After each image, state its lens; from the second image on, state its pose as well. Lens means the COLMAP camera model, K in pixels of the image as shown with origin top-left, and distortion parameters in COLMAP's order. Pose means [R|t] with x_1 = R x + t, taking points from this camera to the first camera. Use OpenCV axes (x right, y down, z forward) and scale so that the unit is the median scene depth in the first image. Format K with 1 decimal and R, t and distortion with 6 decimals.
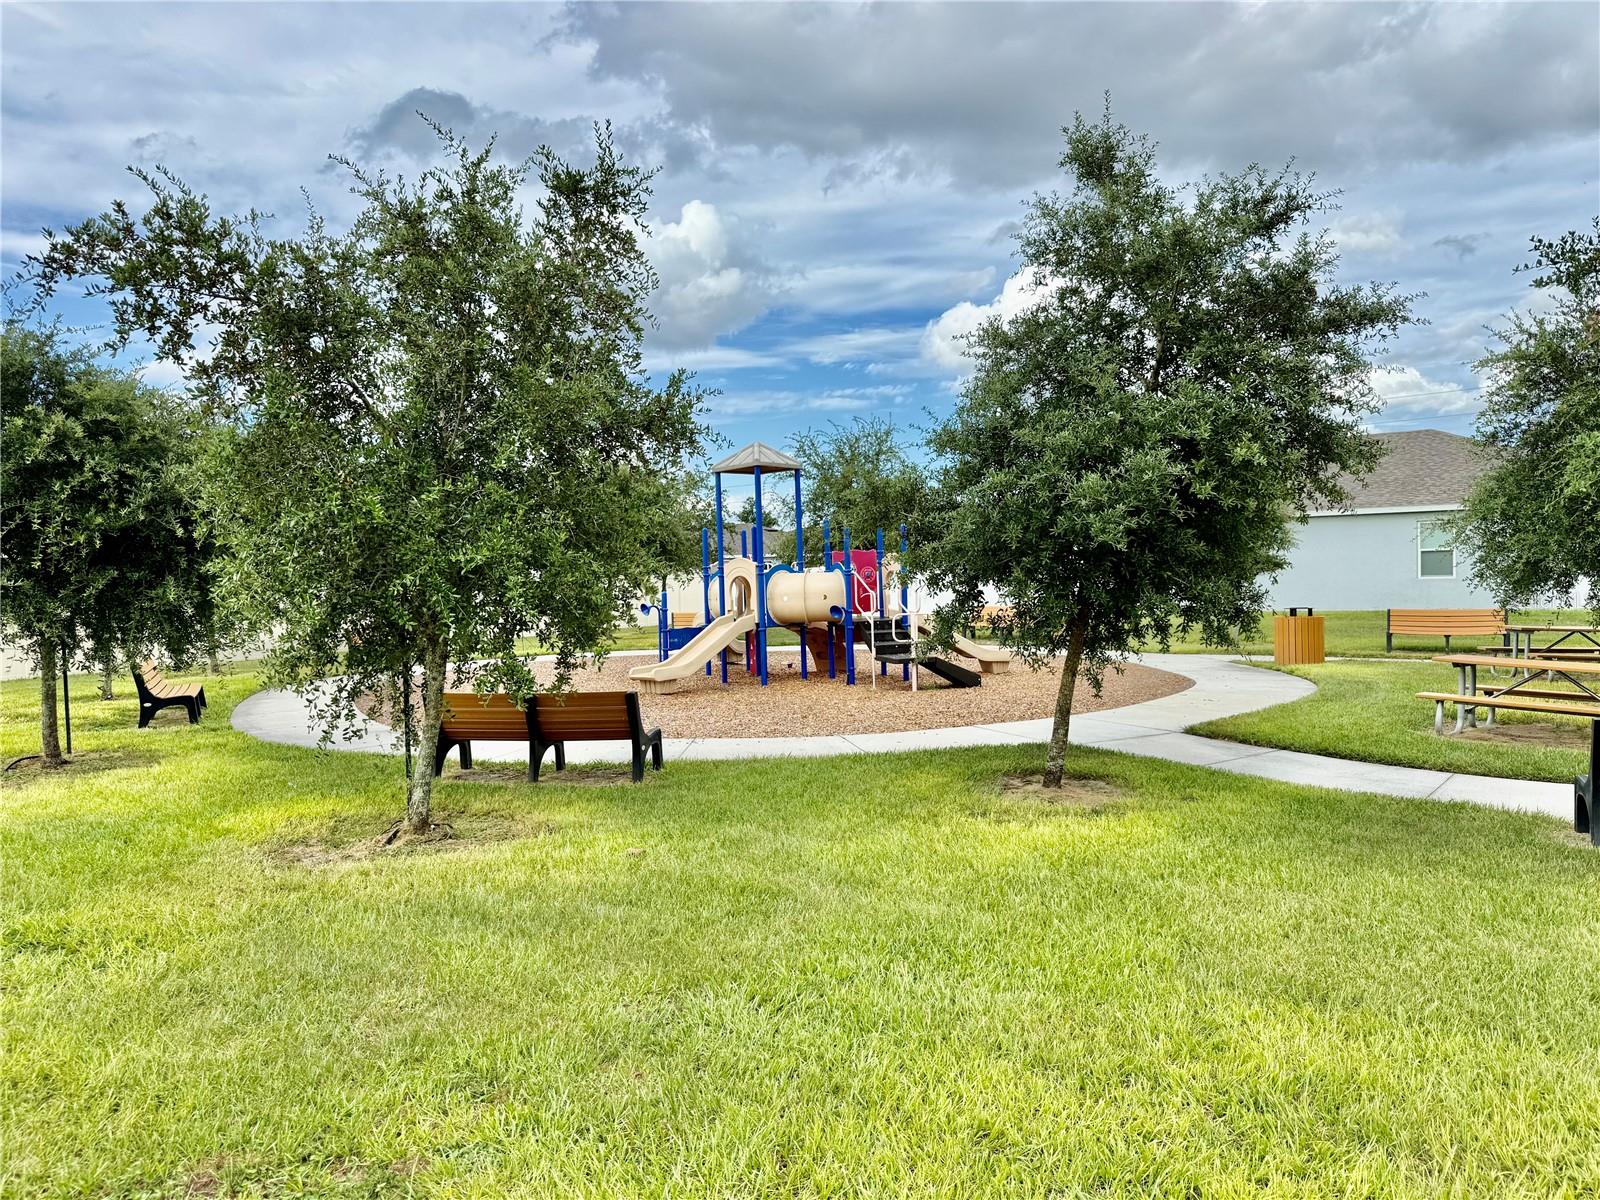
lens RADIAL K [[1128.7, 0, 820.4], [0, 1128.7, 603.6], [0, 0, 1]] dist [0.023960, -0.035949]
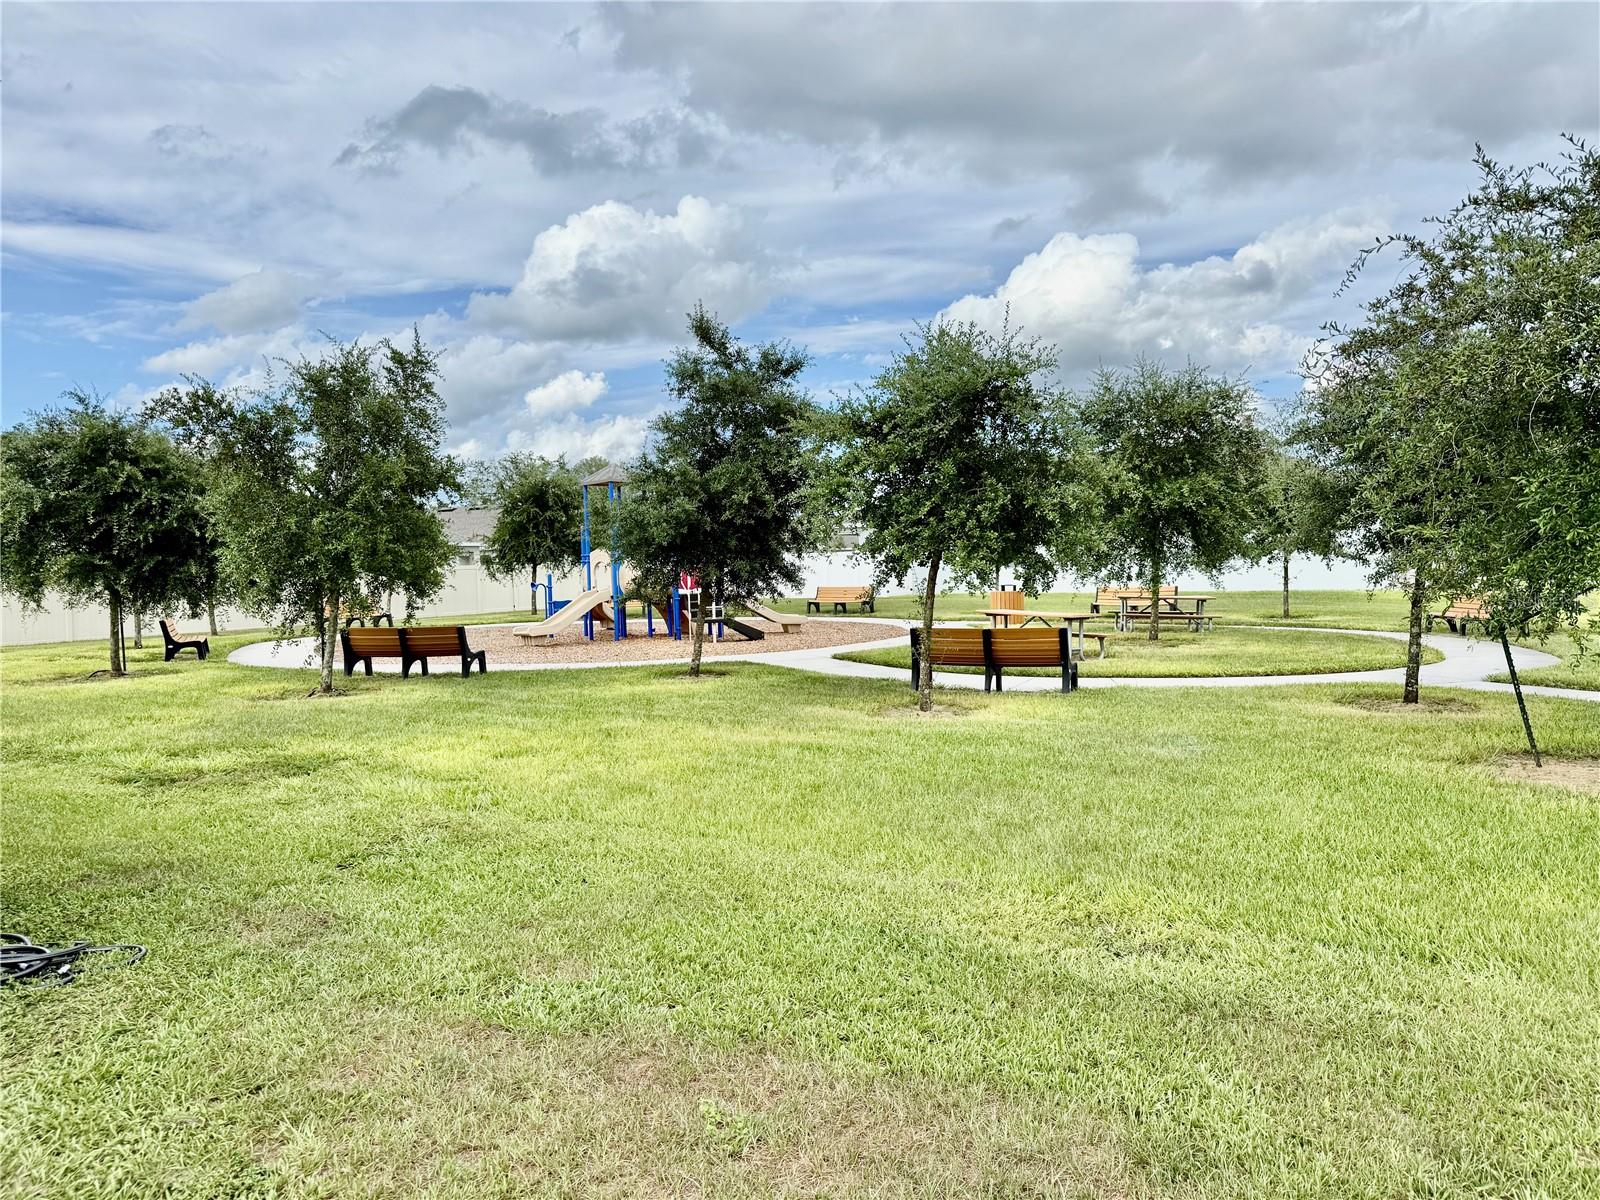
lens RADIAL K [[1128.7, 0, 825.7], [0, 1128.7, 597.6], [0, 0, 1]] dist [0.023960, -0.035949]
pose [[0.999981, -0.000184, 0.006215, 0.394679], [0.000166, 0.999995, 0.003005, 0.031023], [-0.006216, -0.003004, 0.999976, -0.757290]]
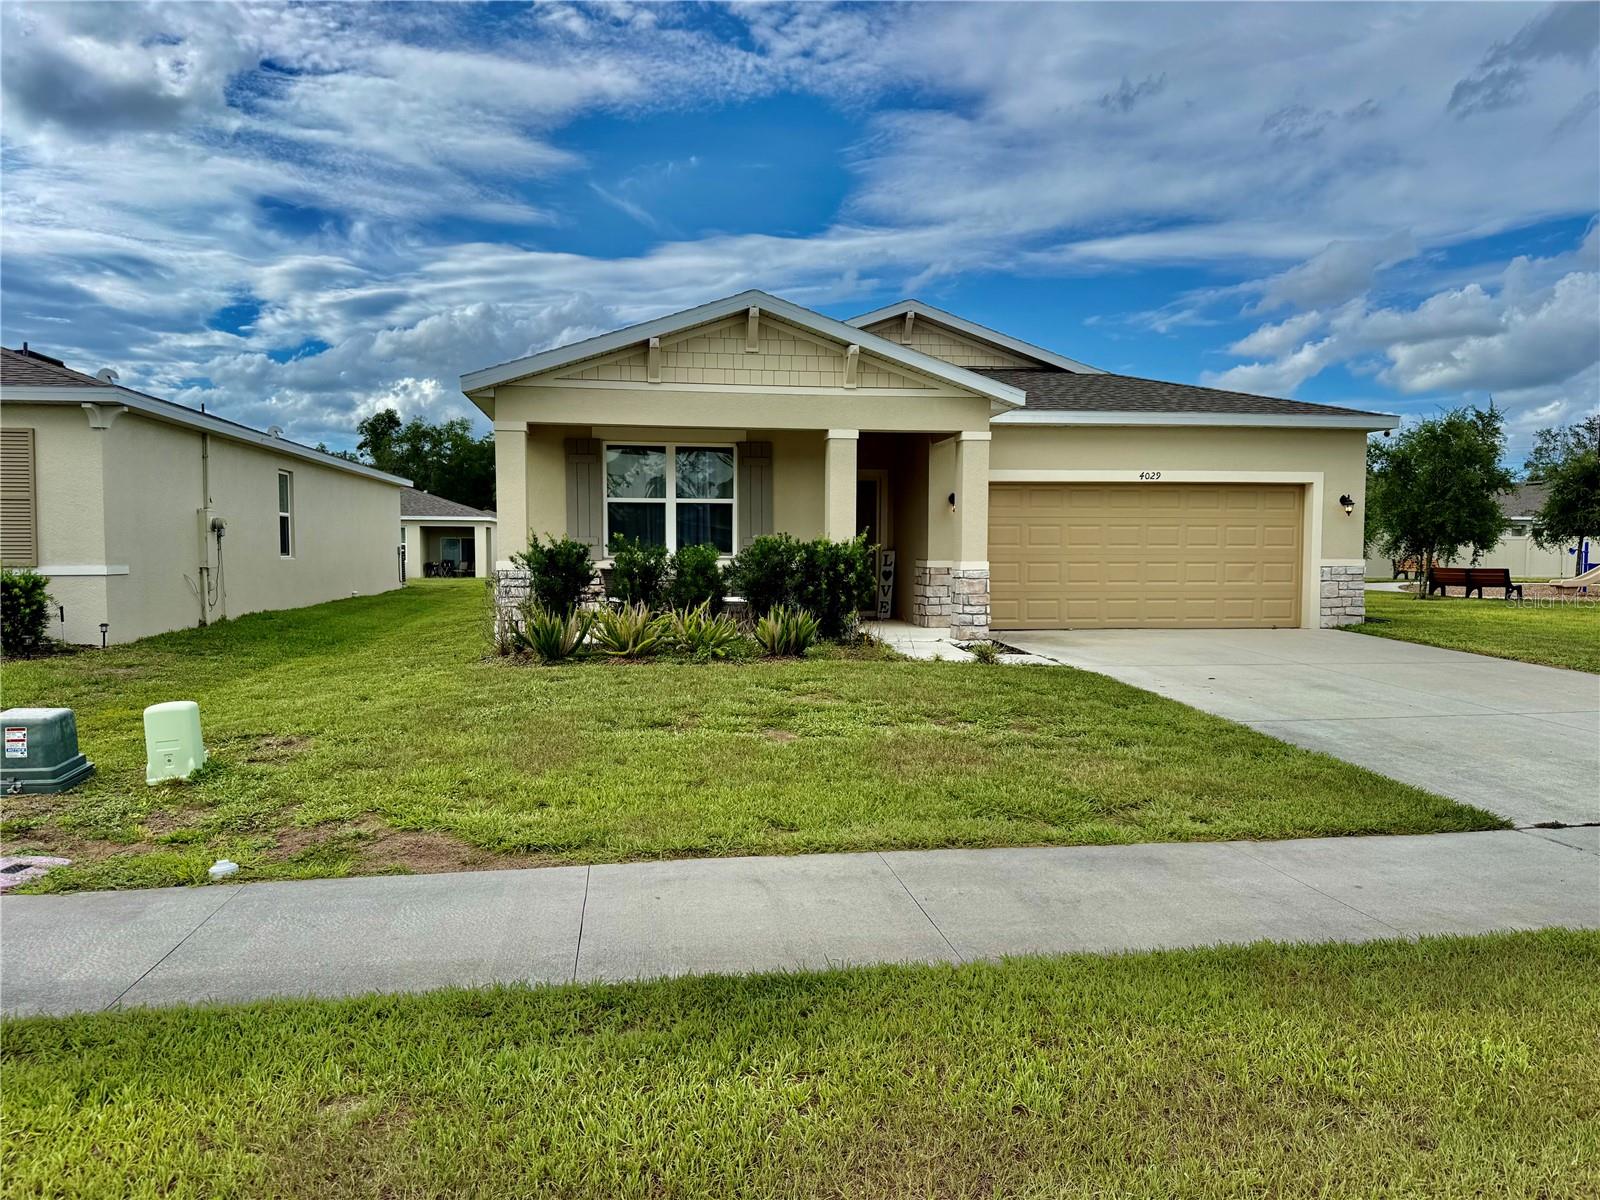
lens RADIAL K [[1128.7, 0, 795.4], [0, 1128.7, 628.2], [0, 0, 1]] dist [0.023960, -0.035949]
pose [[0.642471, 0.078556, -0.762272, 0.899781], [-0.037332, 0.996759, 0.071256, 0.095341], [0.765400, -0.017323, 0.643322, -2.282135]]
